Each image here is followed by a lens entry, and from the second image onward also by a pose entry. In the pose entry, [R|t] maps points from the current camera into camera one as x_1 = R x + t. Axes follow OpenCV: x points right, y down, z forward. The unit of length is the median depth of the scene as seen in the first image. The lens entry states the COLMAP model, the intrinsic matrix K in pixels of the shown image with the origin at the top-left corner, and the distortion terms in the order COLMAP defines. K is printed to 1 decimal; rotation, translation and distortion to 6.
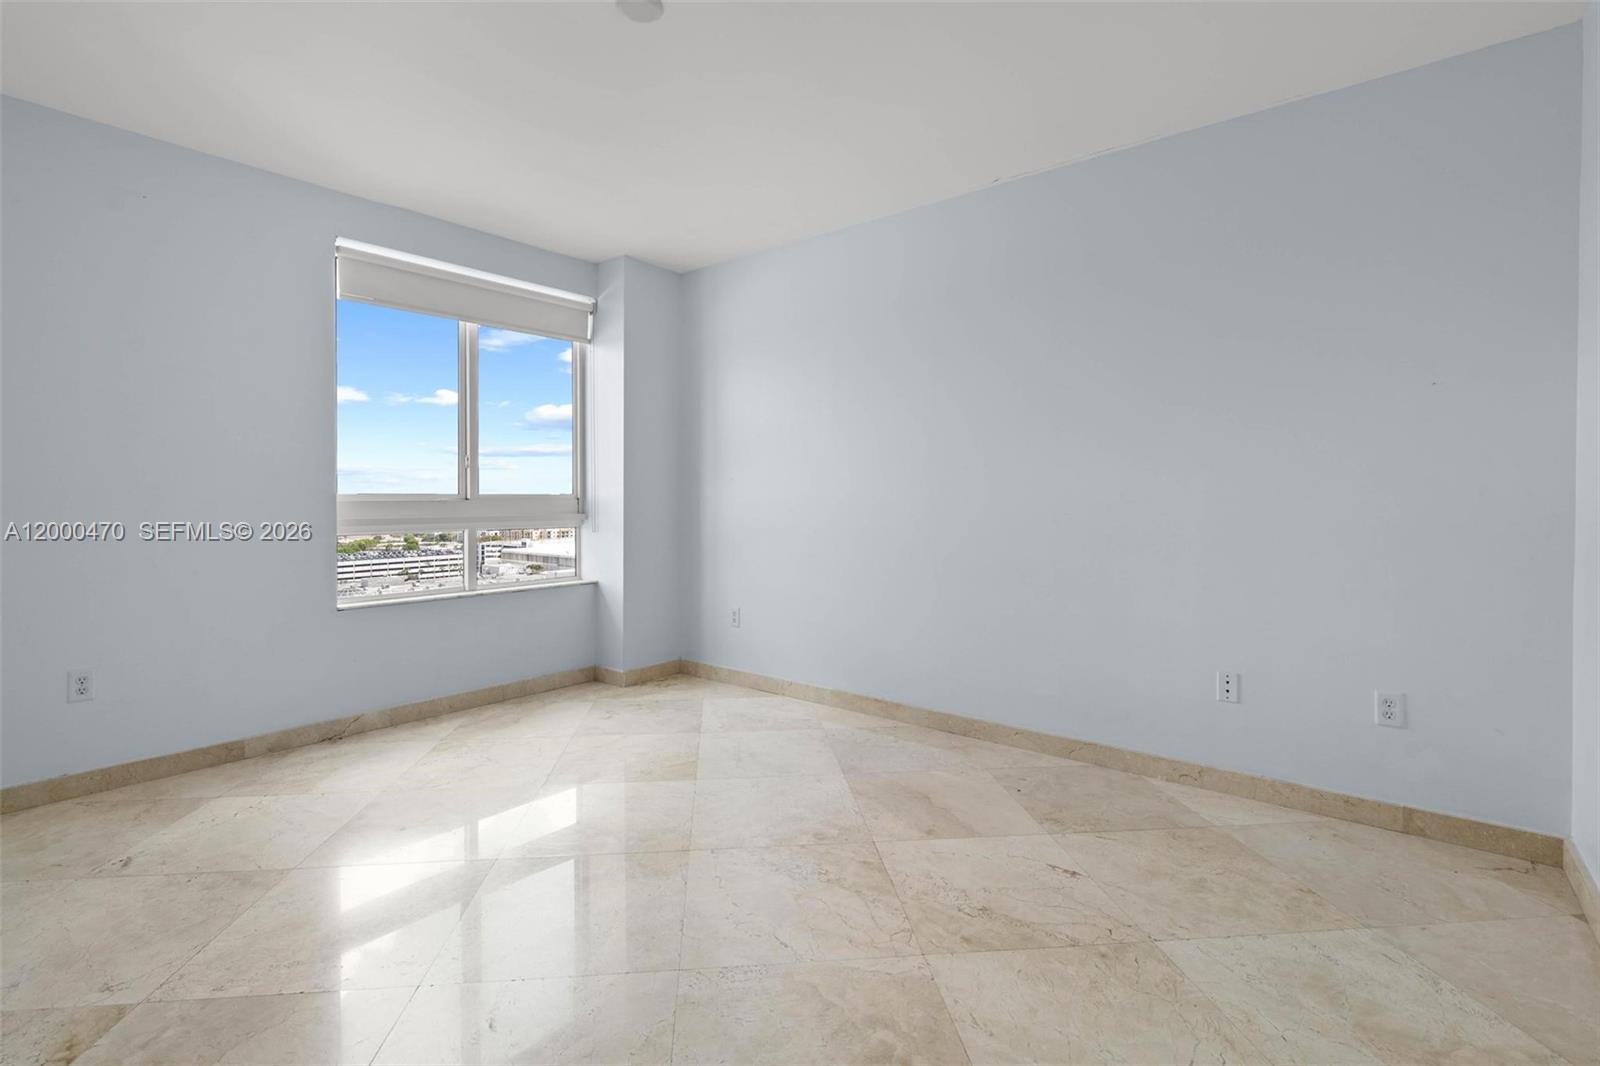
lens RADIAL K [[738.3, 0, 767.4], [0, 738.3, 490.6], [0, 0, 1]] dist [-0.010187, 0.003832]
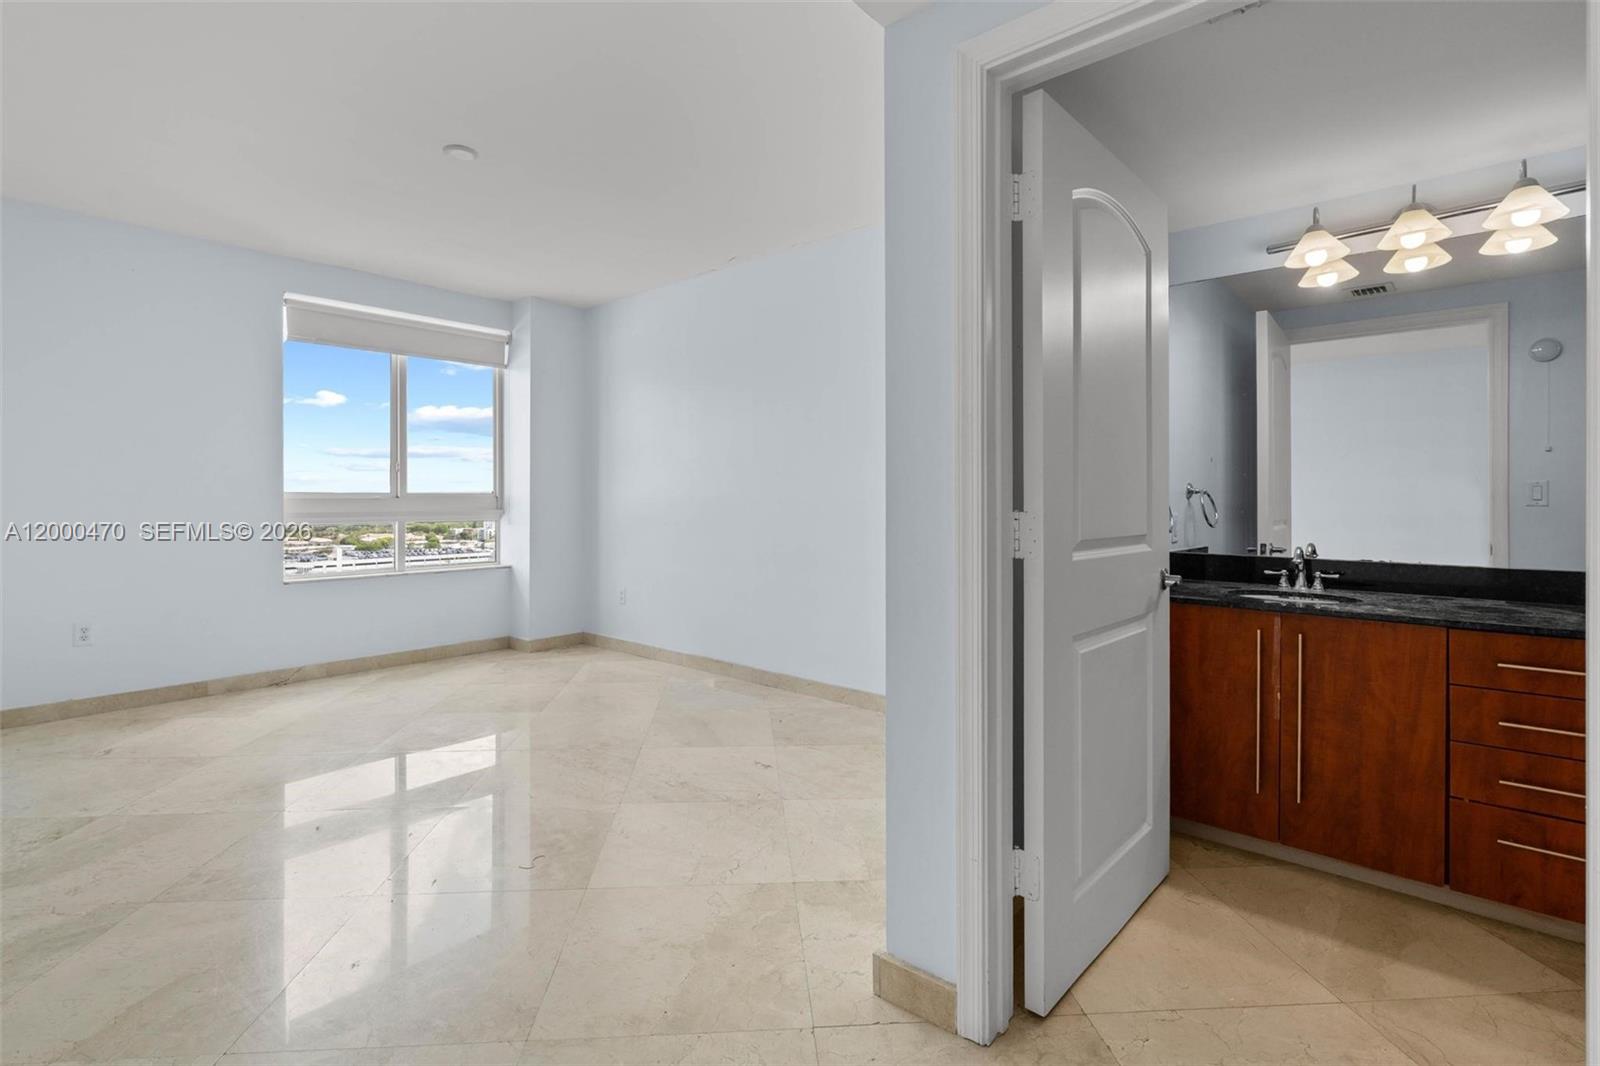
lens RADIAL K [[738.3, 0, 767.1], [0, 738.3, 488.9], [0, 0, 1]] dist [-0.010187, 0.003832]
pose [[0.999635, 0.003549, -0.026772, 0.331423], [-0.003623, 0.999990, -0.002690, -0.001255], [0.026762, 0.002786, 0.999638, -0.292963]]
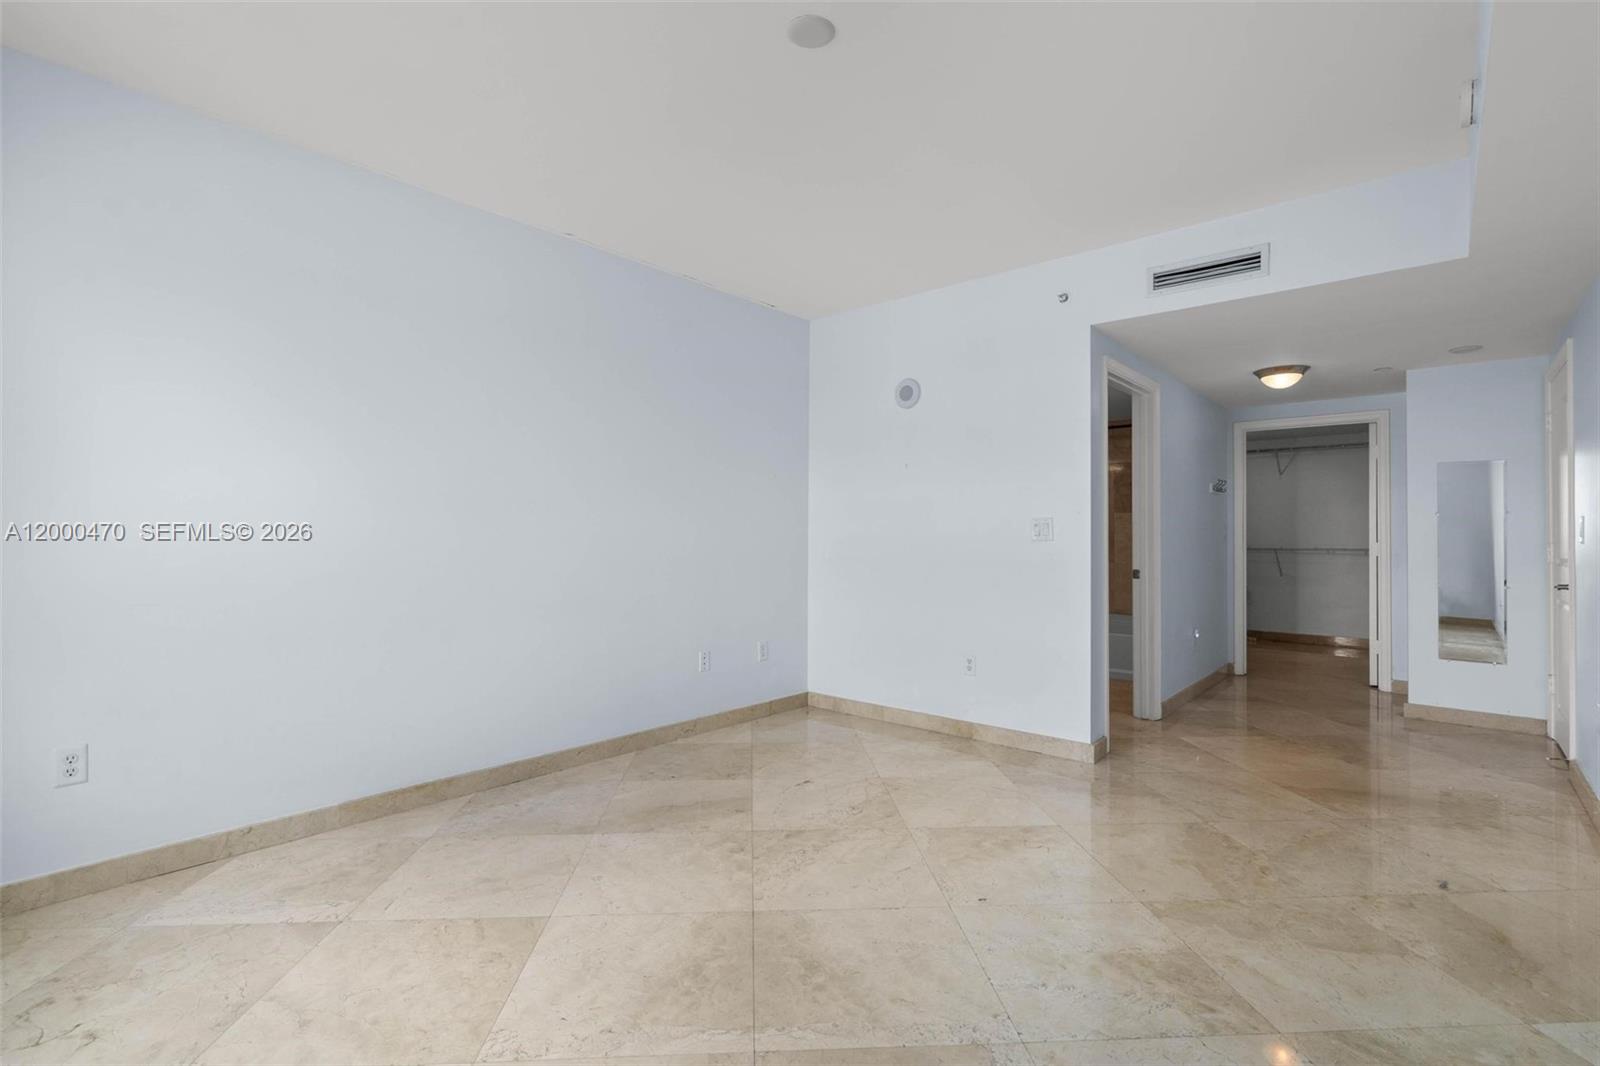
lens RADIAL K [[738.3, 0, 801.6], [0, 738.3, 529.5], [0, 0, 1]] dist [-0.010187, 0.003832]
pose [[0.017579, 0.007183, 0.999820, -0.824509], [-0.010907, 0.999916, -0.006991, 0.005303], [-0.999786, -0.010782, 0.017656, 0.728726]]
